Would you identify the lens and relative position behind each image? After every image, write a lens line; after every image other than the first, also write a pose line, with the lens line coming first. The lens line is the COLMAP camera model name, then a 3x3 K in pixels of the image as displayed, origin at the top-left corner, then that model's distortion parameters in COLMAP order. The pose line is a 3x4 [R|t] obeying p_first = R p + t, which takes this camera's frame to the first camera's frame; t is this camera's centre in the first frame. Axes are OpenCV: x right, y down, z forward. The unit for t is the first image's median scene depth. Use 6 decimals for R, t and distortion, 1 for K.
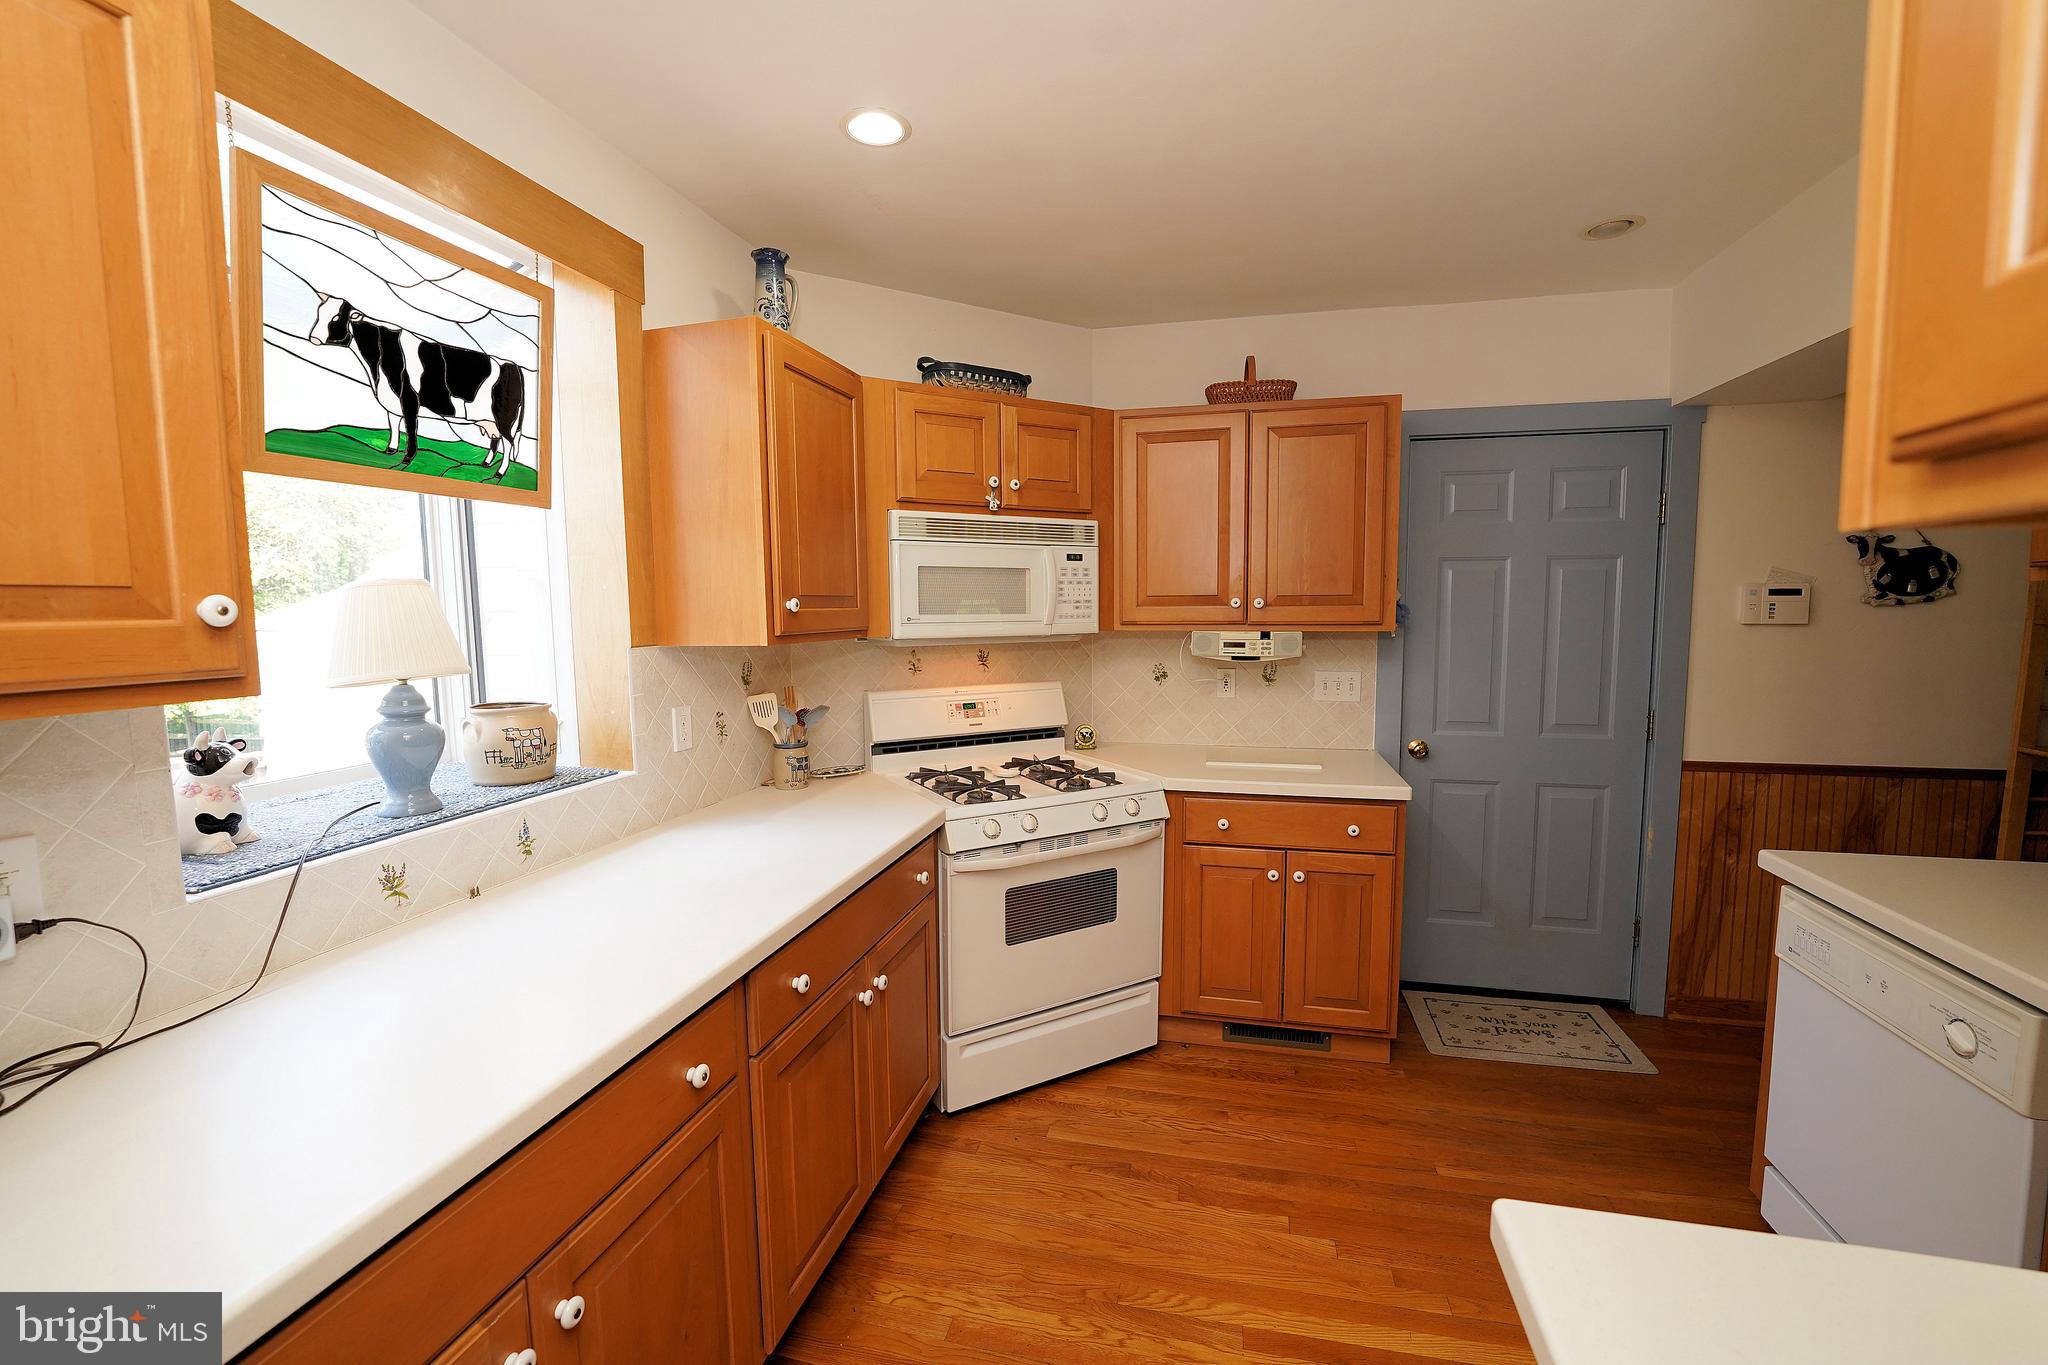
lens RADIAL K [[831.7, 0, 1024.1], [0, 831.7, 683.4], [0, 0, 1]] dist [-0.027879, 0.001898]
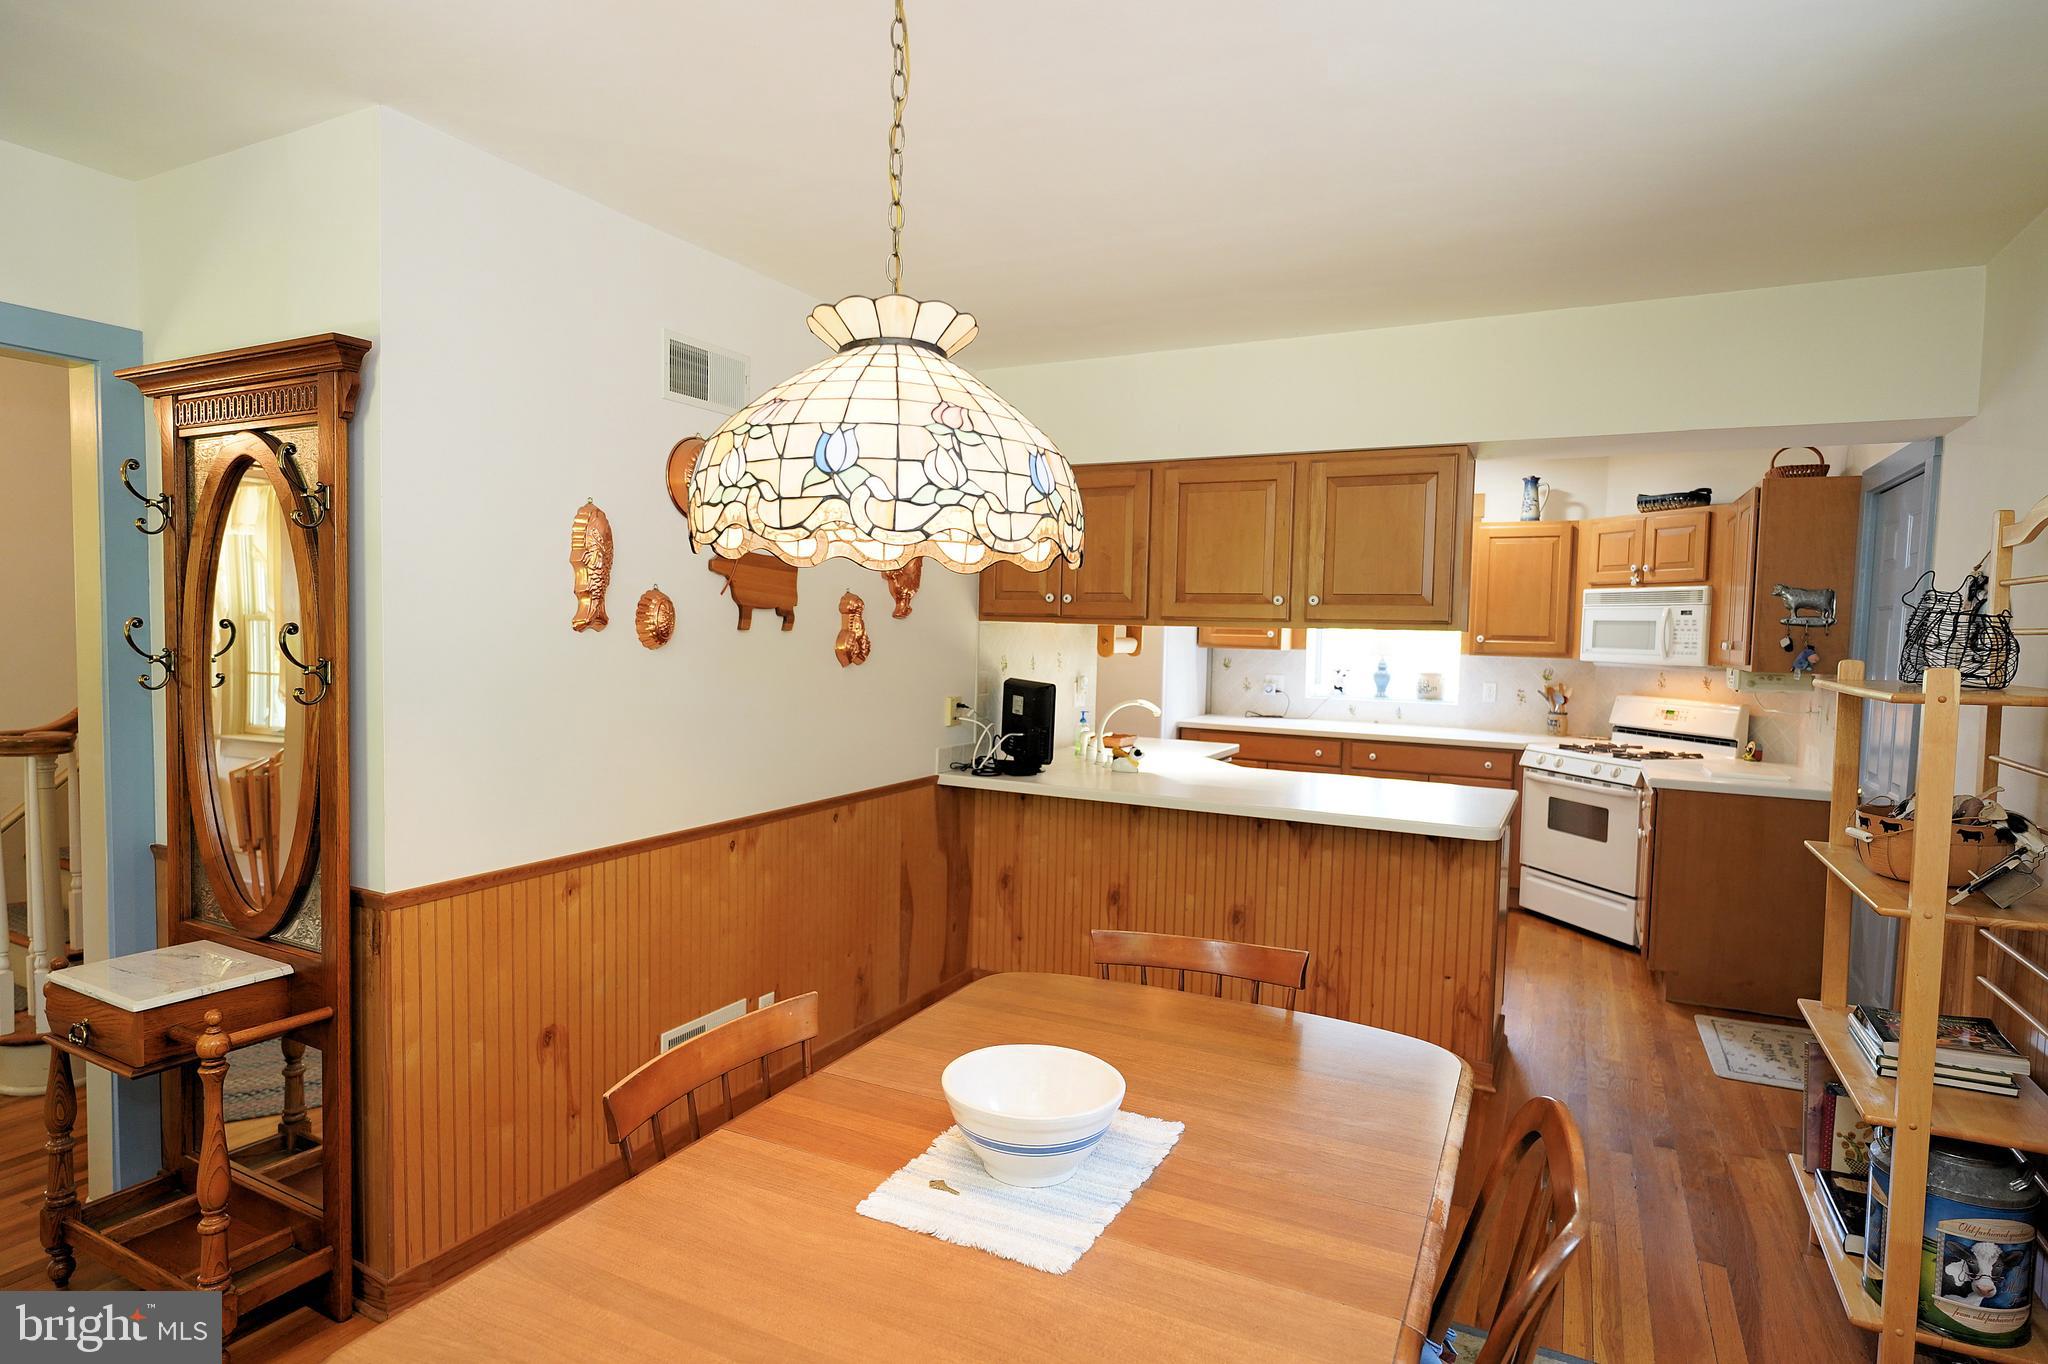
lens RADIAL K [[1084.4, 0, 1021.4], [0, 1084.4, 685.4], [0, 0, 1]] dist [-0.015808, -0.001428]
pose [[-0.230599, 0.056243, -0.971422, 2.334937], [-0.109758, 0.990453, 0.083399, -0.059585], [0.966839, 0.125853, -0.222224, 0.337393]]
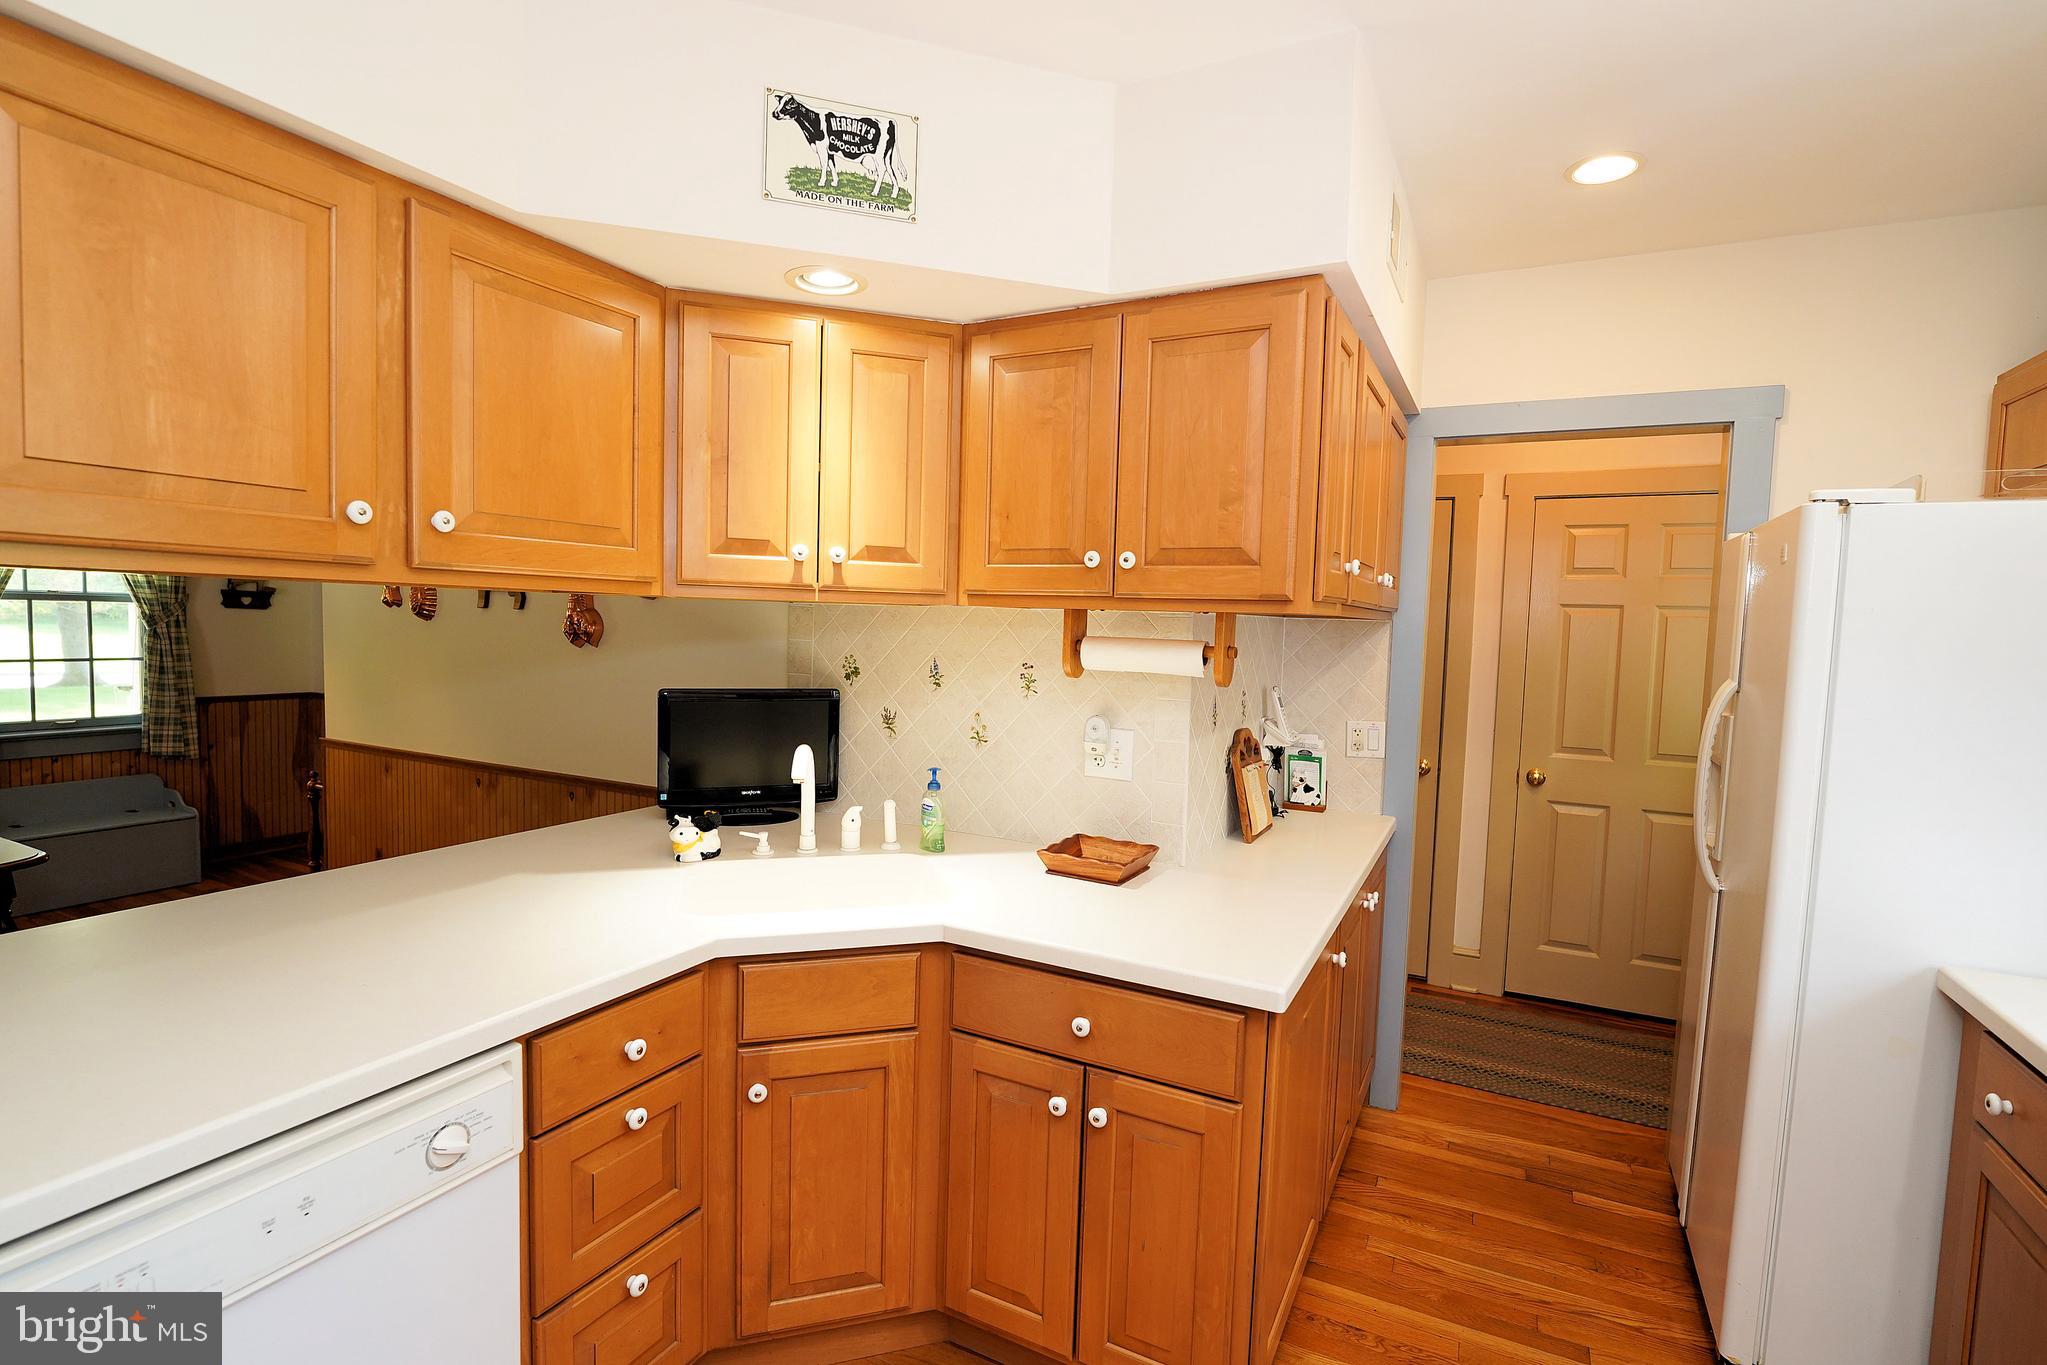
lens RADIAL K [[948.0, 0, 1013.5], [0, 948.0, 684.3], [0, 0, 1]] dist [-0.018417, -0.000786]
pose [[-0.973439, -0.037453, 0.225864, 0.205923], [-0.002174, 0.987997, 0.154461, -0.083740], [-0.228938, 0.149867, -0.961835, 0.851469]]
